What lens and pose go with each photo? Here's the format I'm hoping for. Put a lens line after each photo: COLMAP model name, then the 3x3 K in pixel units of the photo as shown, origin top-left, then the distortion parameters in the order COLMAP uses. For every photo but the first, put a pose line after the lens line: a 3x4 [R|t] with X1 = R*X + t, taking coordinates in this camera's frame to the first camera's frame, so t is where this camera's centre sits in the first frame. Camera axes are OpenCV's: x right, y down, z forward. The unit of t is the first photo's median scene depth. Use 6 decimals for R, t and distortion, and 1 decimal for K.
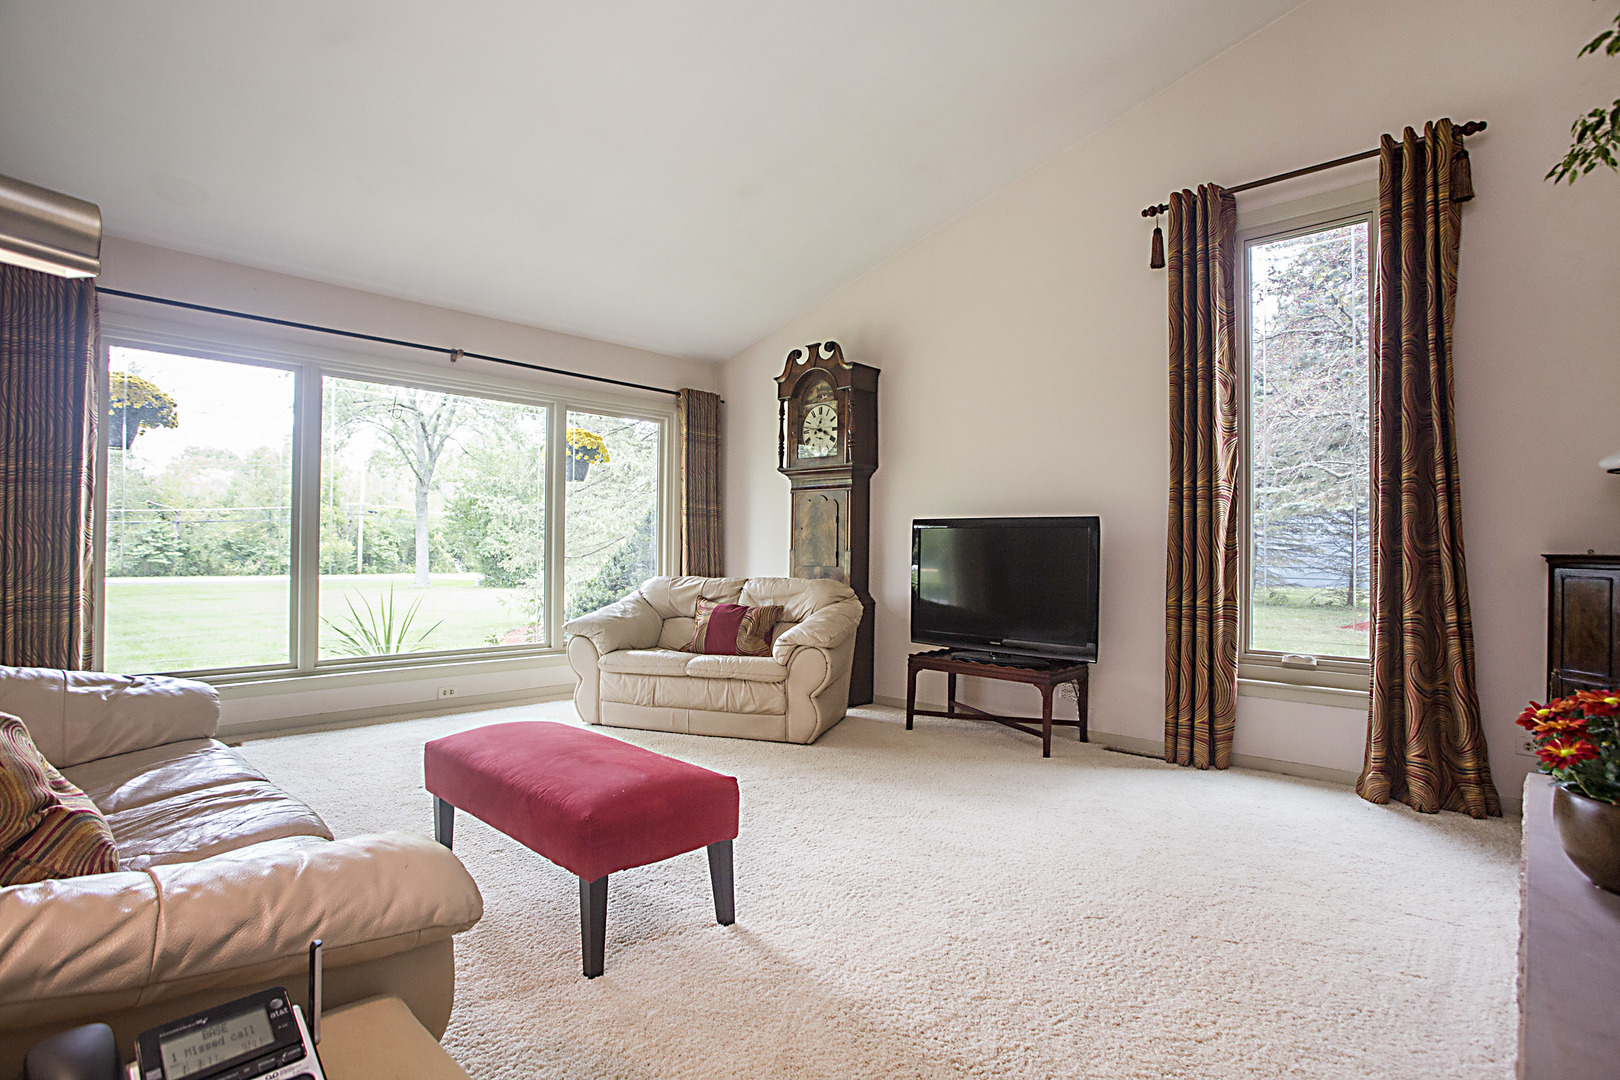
lens RADIAL K [[828.6, 0, 801.5], [0, 828.6, 544.2], [0, 0, 1]] dist [-0.043469, 0.000059]
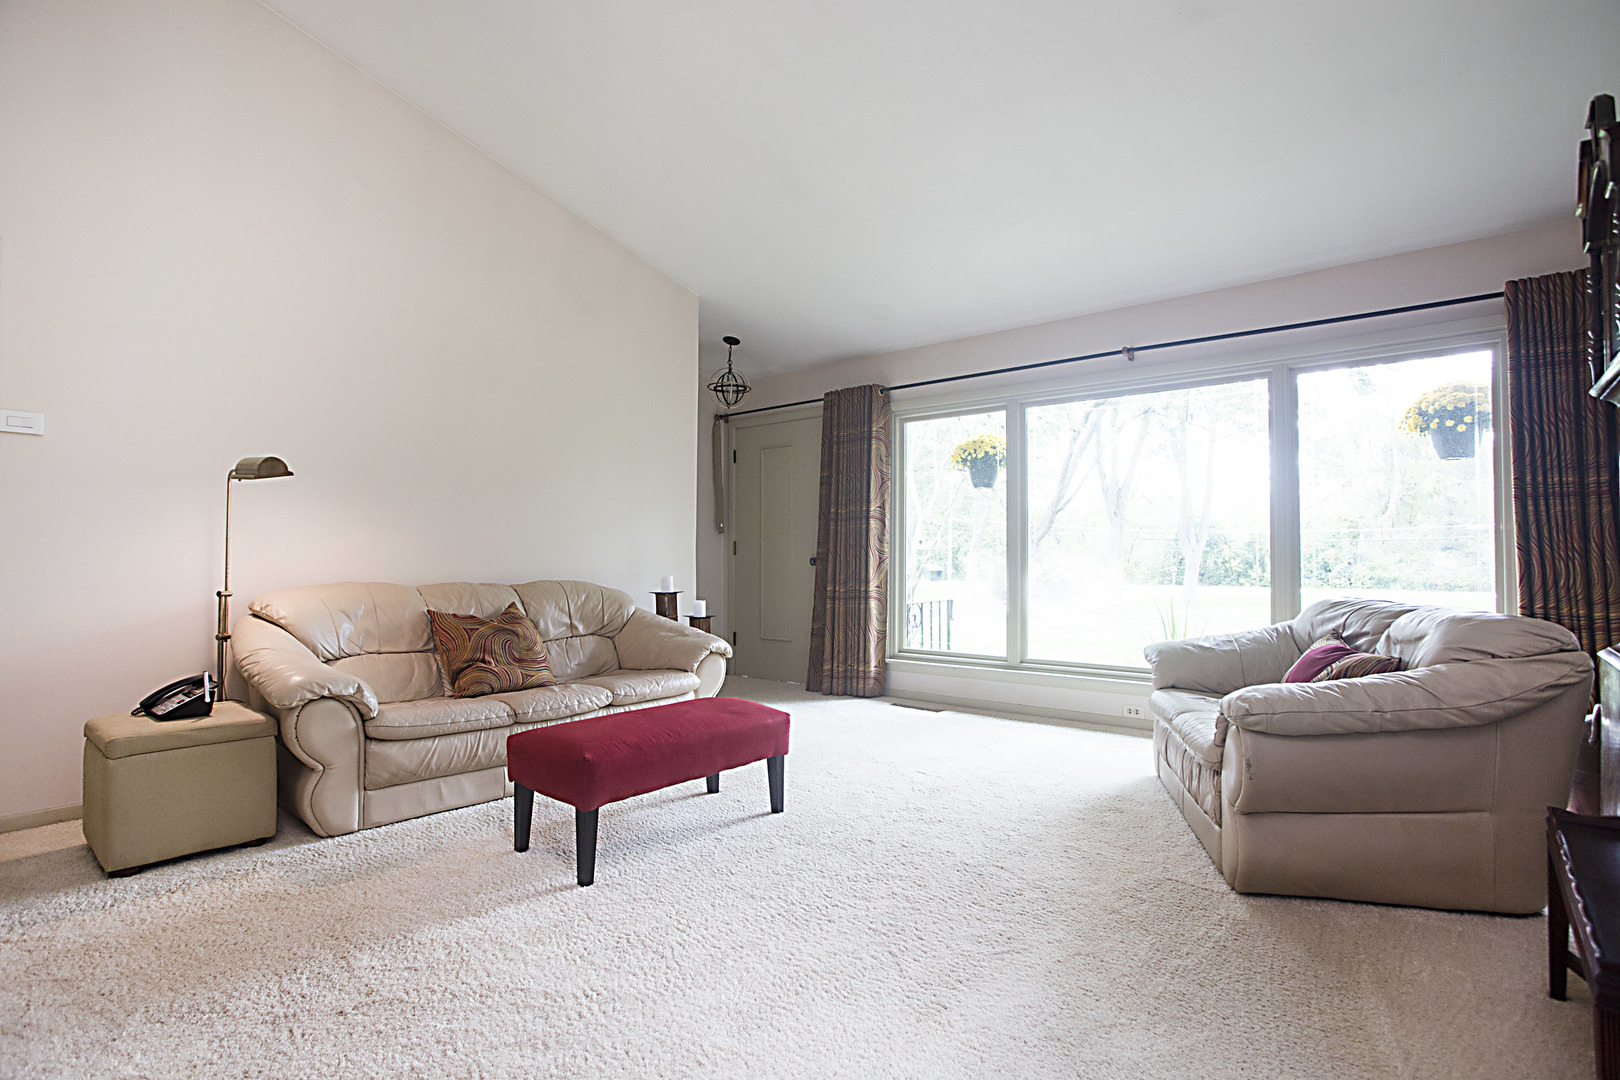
lens RADIAL K [[828.6, 0, 801.5], [0, 828.6, 544.2], [0, 0, 1]] dist [-0.043469, 0.000059]
pose [[0.040945, -0.021072, -0.998939, 0.561099], [0.010801, 0.999729, -0.020646, 0.004301], [0.999103, -0.009944, 0.041162, 0.656139]]
